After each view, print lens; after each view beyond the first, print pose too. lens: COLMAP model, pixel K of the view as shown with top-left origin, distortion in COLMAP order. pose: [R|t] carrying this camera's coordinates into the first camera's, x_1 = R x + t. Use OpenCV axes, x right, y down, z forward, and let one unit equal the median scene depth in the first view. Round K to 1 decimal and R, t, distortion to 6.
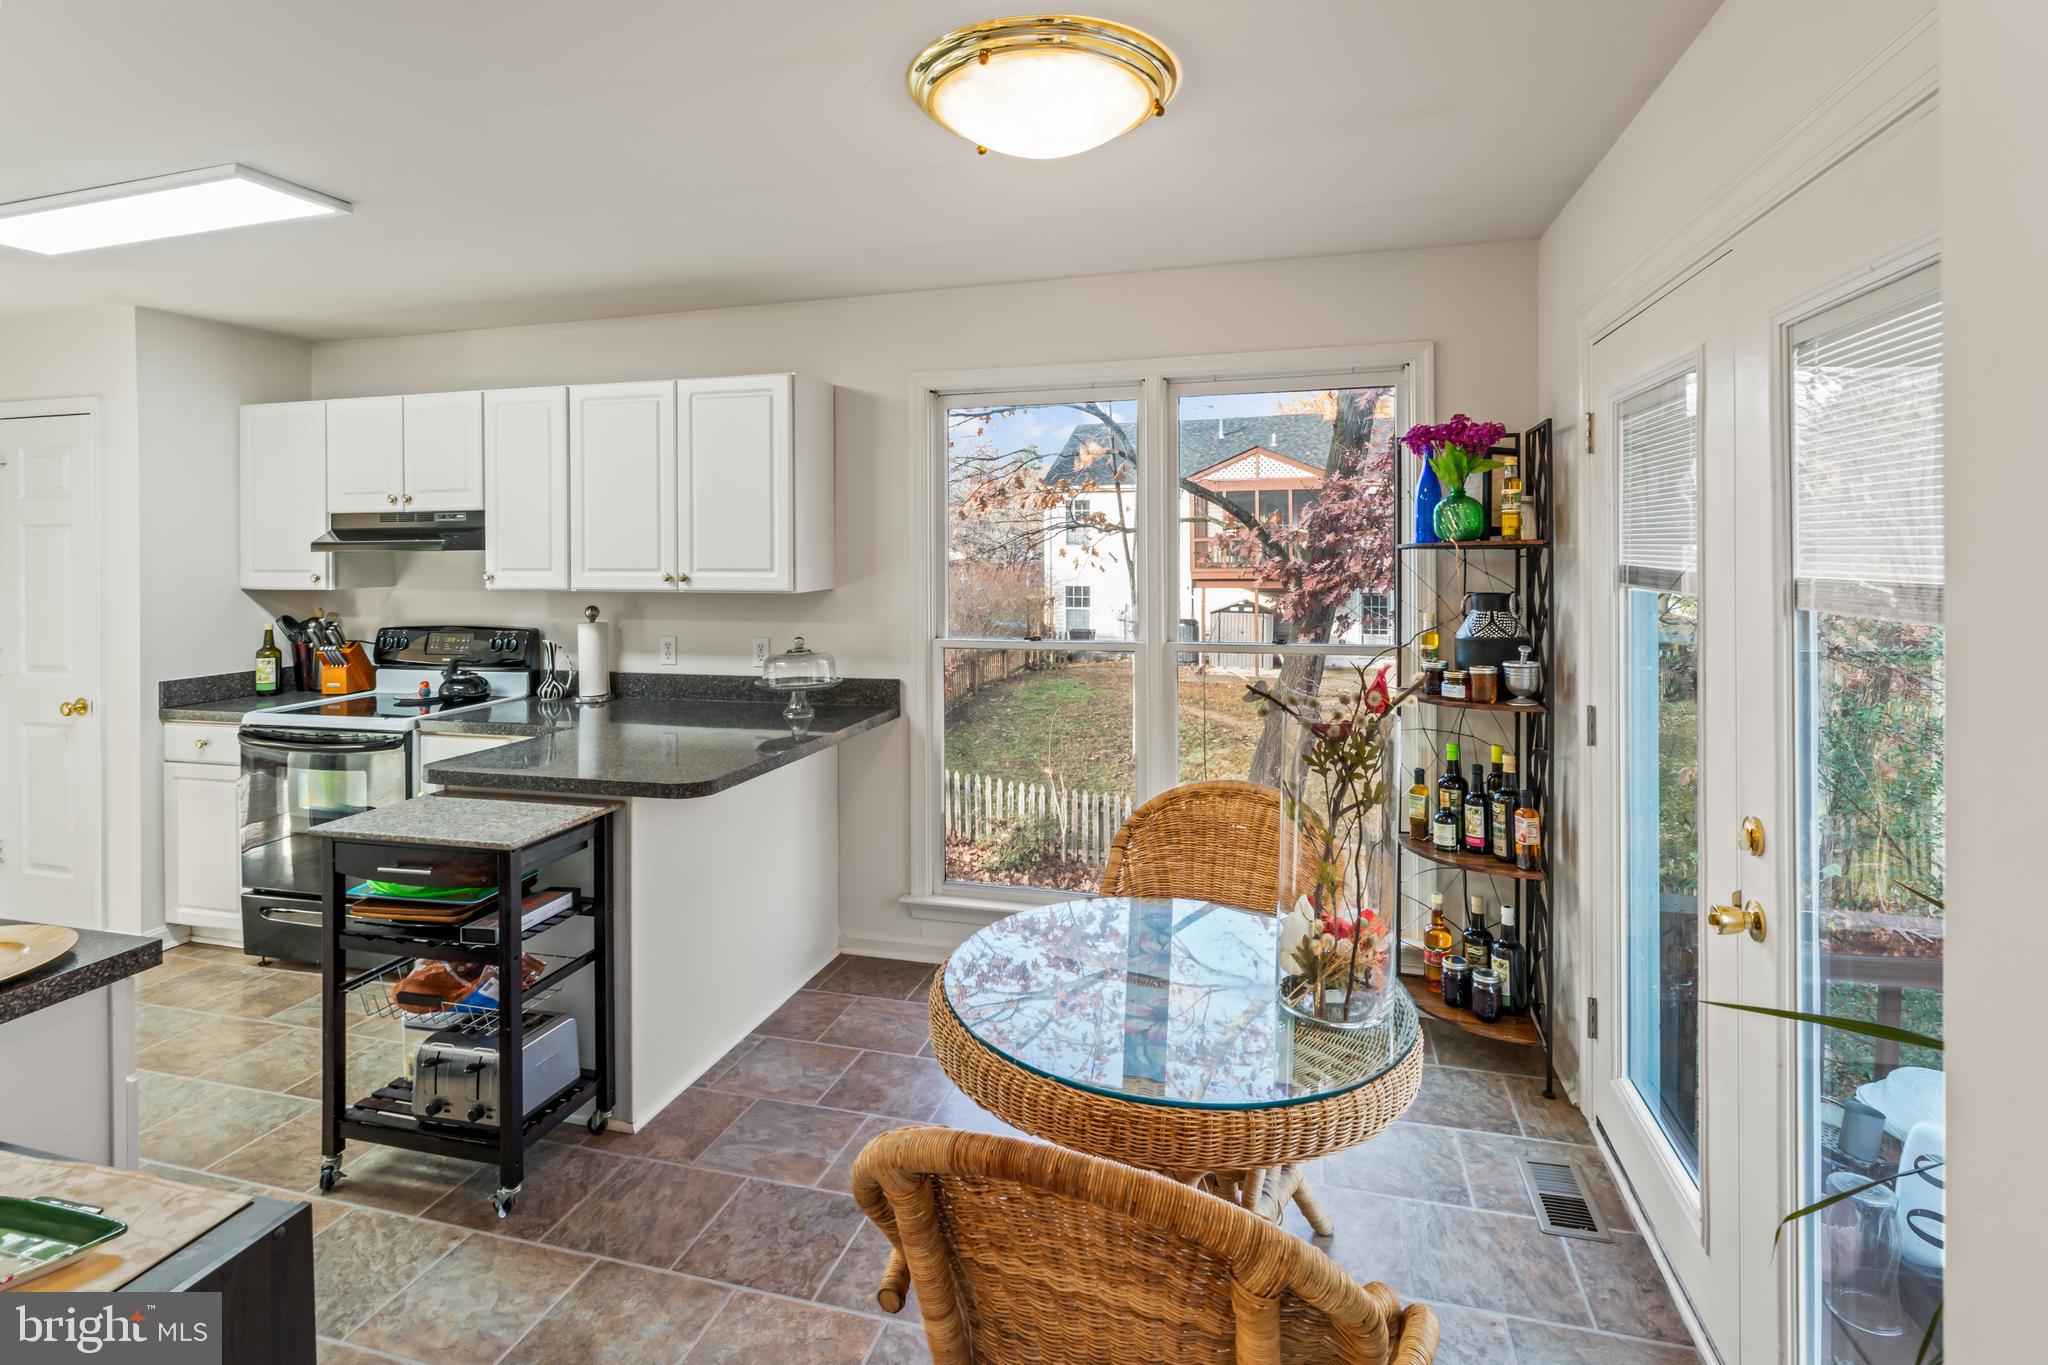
lens RADIAL K [[1004.3, 0, 1014.4], [0, 1004.3, 537.1], [0, 0, 1]] dist [-0.010410, -0.001568]
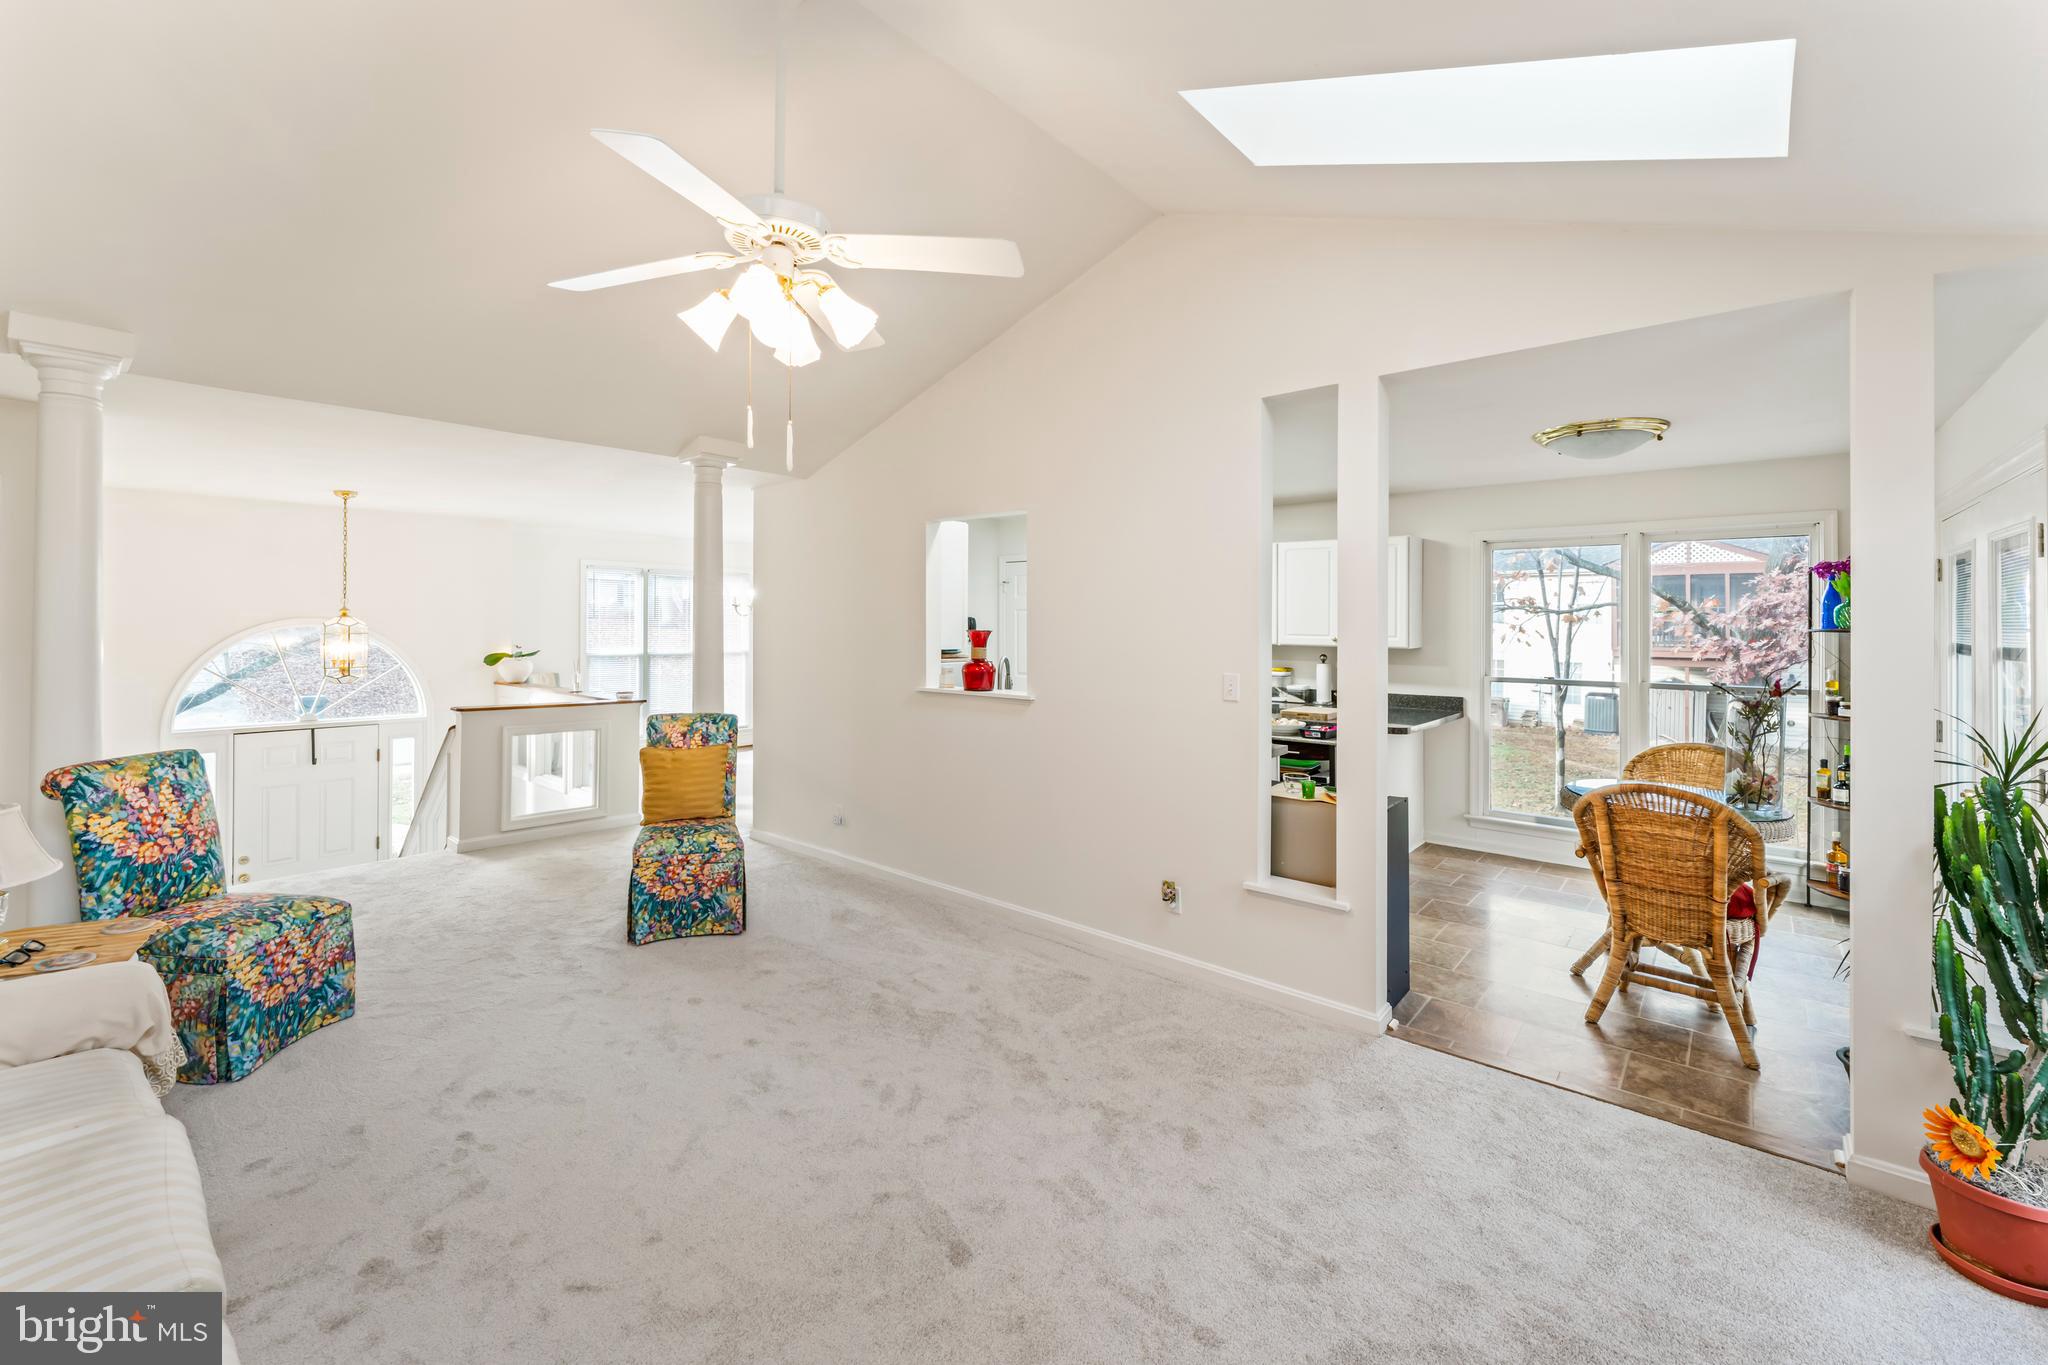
lens RADIAL K [[848.1, 0, 1009.0], [0, 848.1, 611.8], [0, 0, 1]] dist [0.000952, -0.000660]
pose [[0.907530, 0.007977, -0.419913, -0.207847], [-0.008470, 0.999964, 0.000690, -0.010019], [0.419903, 0.002930, 0.907564, -0.737346]]
